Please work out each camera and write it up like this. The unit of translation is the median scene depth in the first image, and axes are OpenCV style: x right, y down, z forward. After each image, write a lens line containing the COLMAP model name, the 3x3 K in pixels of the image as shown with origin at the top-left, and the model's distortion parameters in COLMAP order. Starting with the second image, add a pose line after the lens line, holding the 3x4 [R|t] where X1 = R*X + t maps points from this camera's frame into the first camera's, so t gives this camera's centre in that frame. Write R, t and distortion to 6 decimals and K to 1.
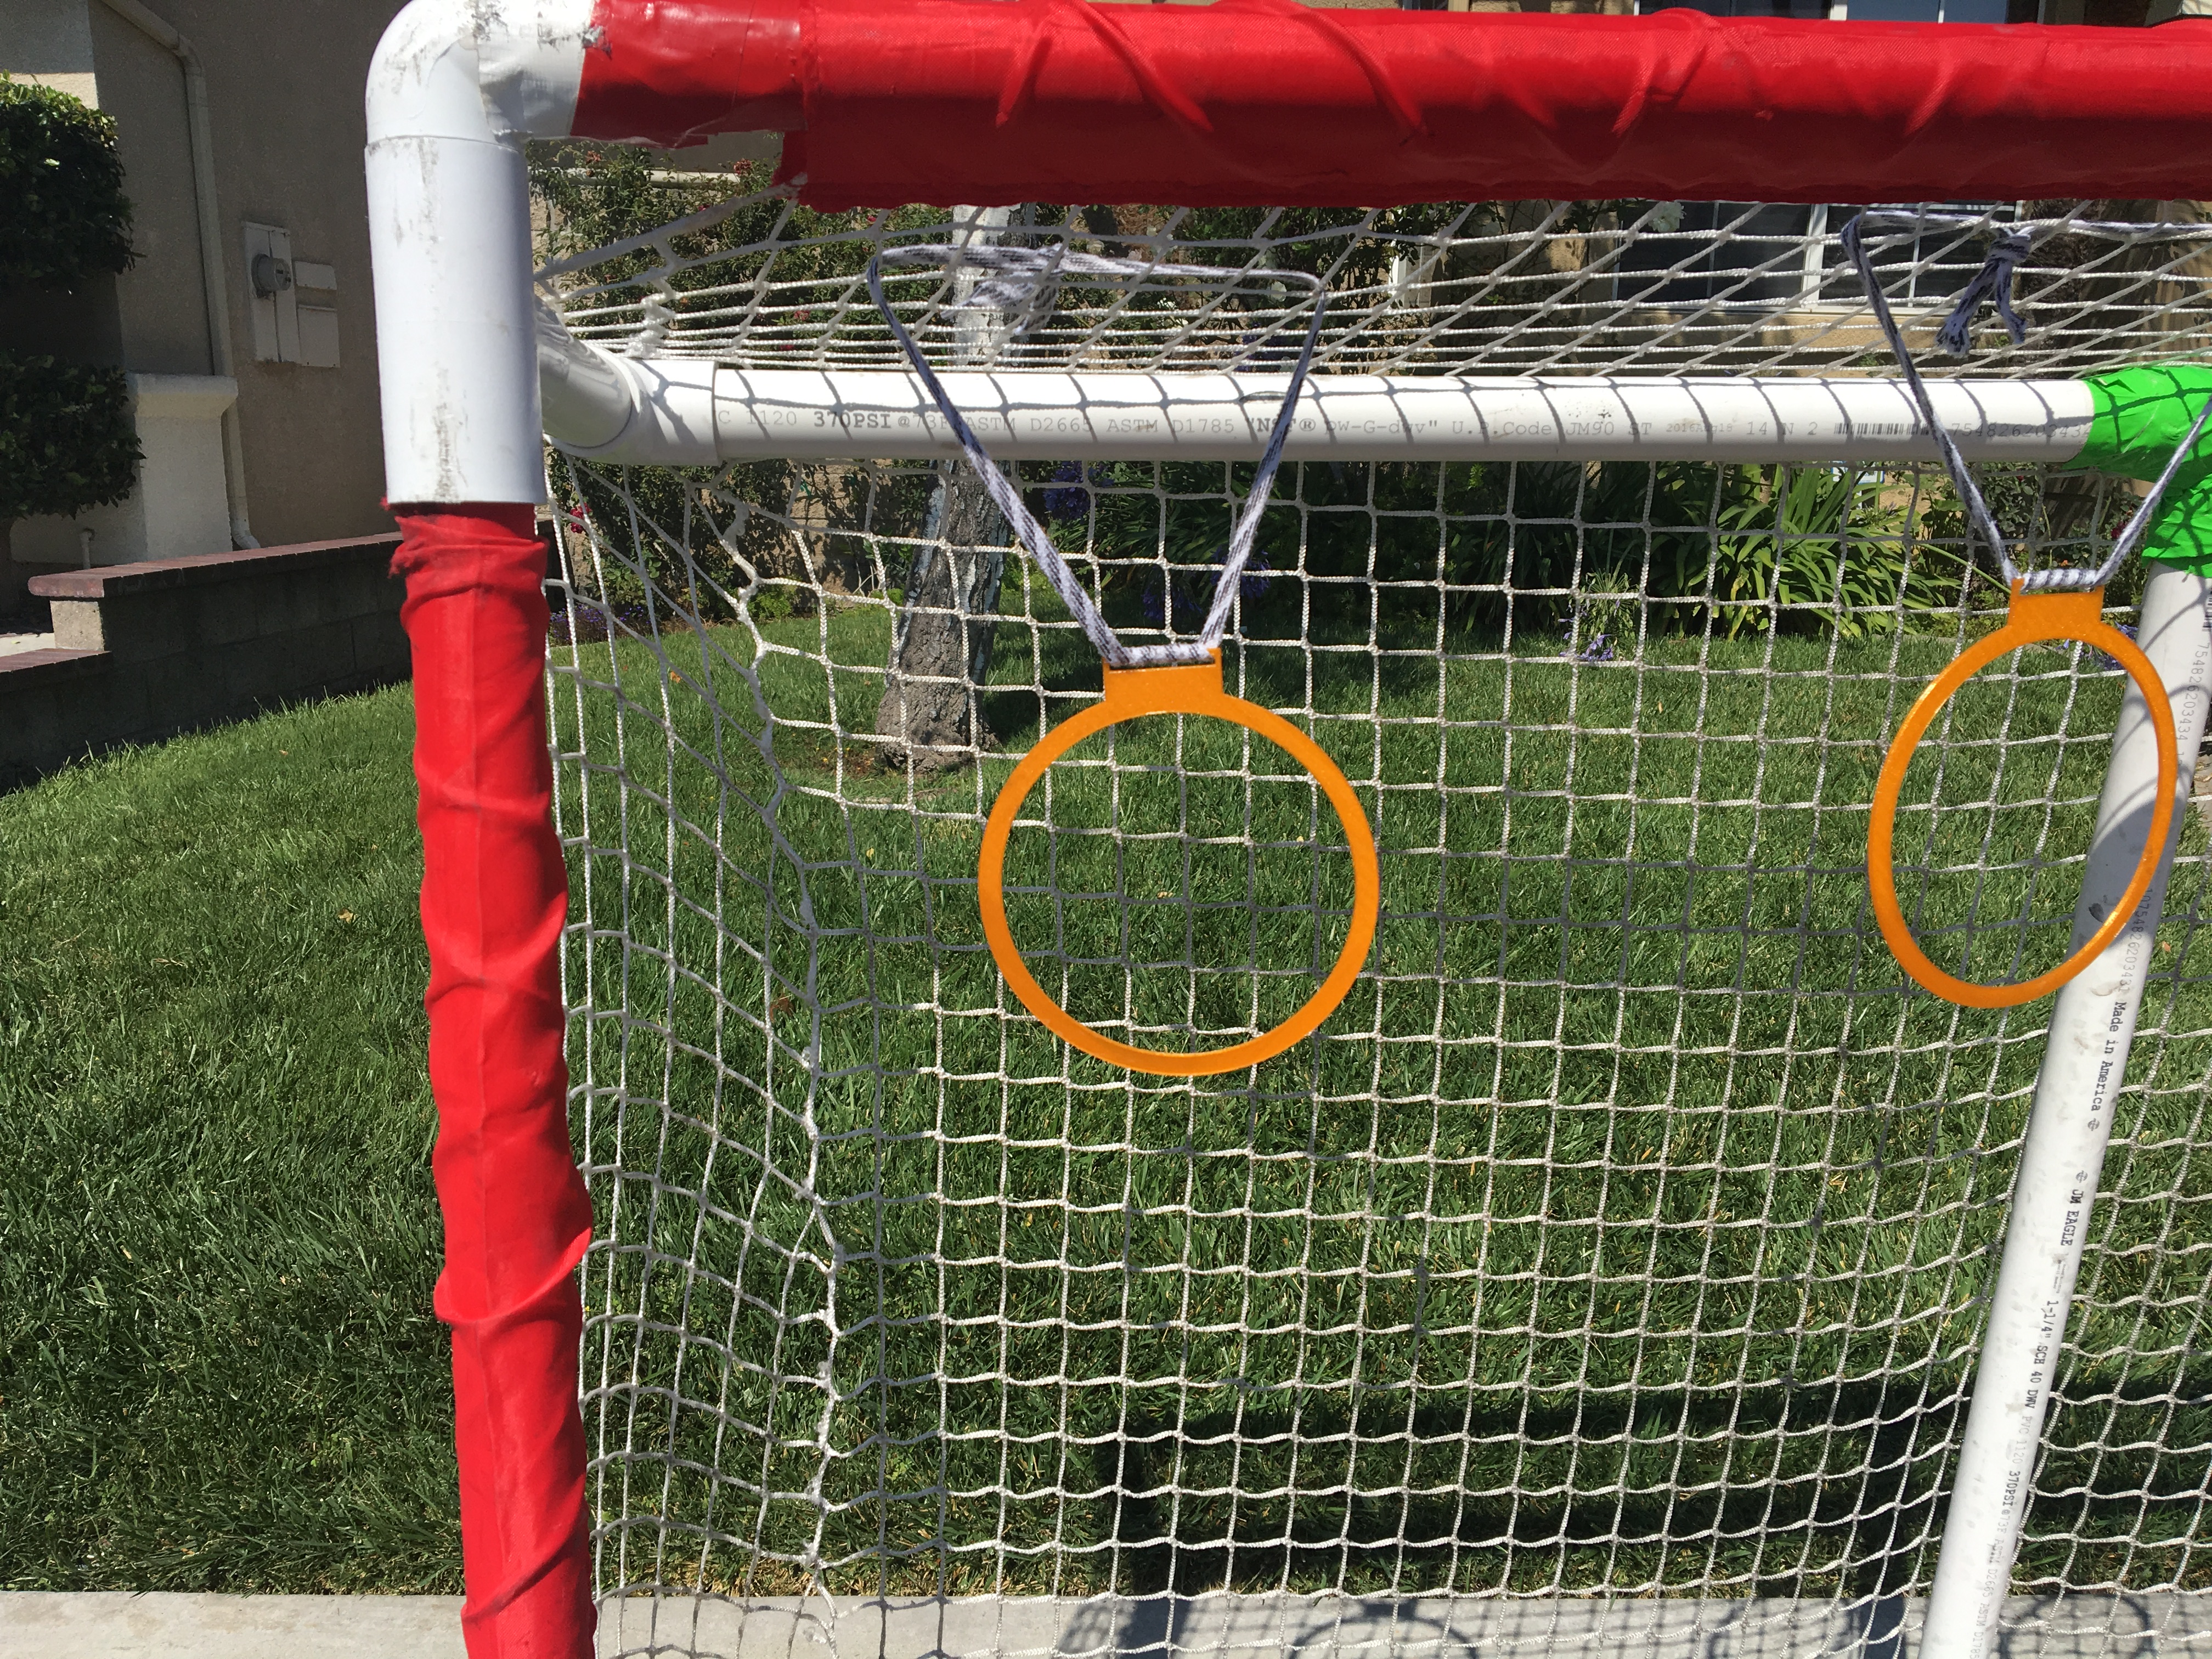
lens RADIAL K [[1860.2, 0, 1106.0], [0, 1860.2, 829.5], [0, 0, 1]] dist [0.071402, -0.116929]
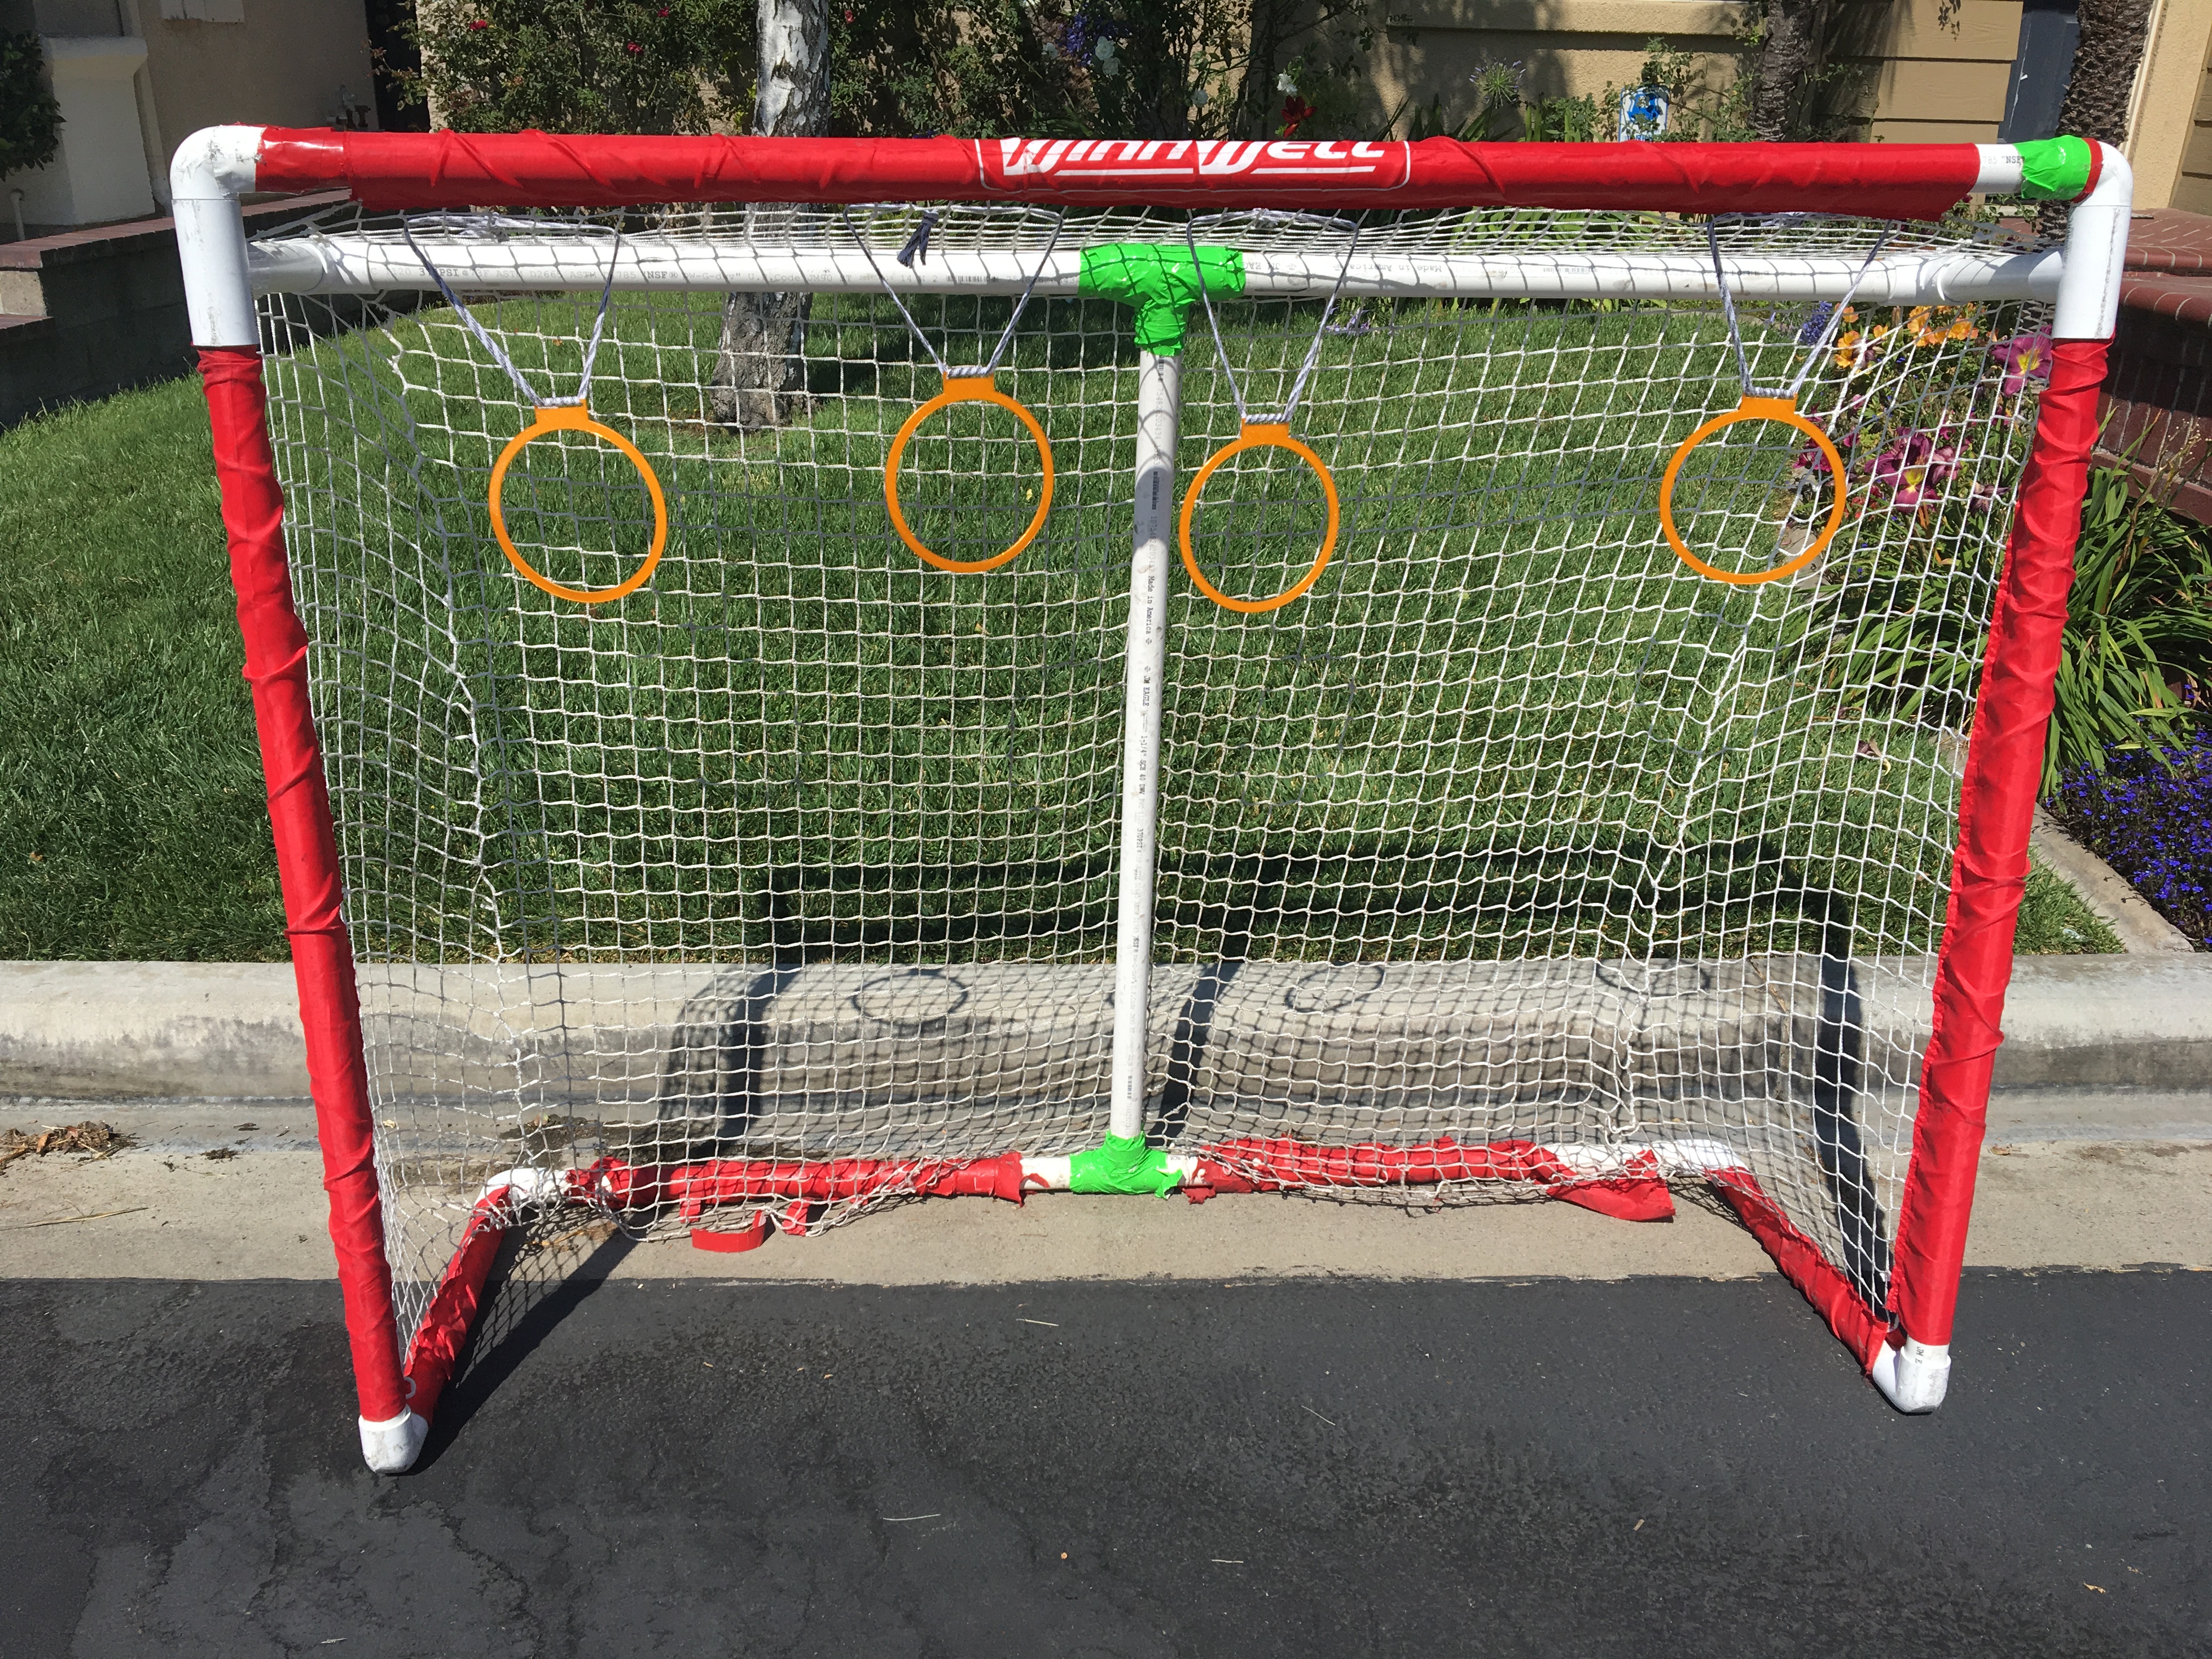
lens RADIAL K [[1824.0, 0, 1106.0], [0, 1824.0, 829.5], [0, 0, 1]] dist [0.005106, -0.021003]
pose [[0.999628, 0.002082, 0.027189, 0.211913], [-0.007136, 0.982307, 0.187143, -0.001145], [-0.026318, -0.187268, 0.981956, -0.423780]]
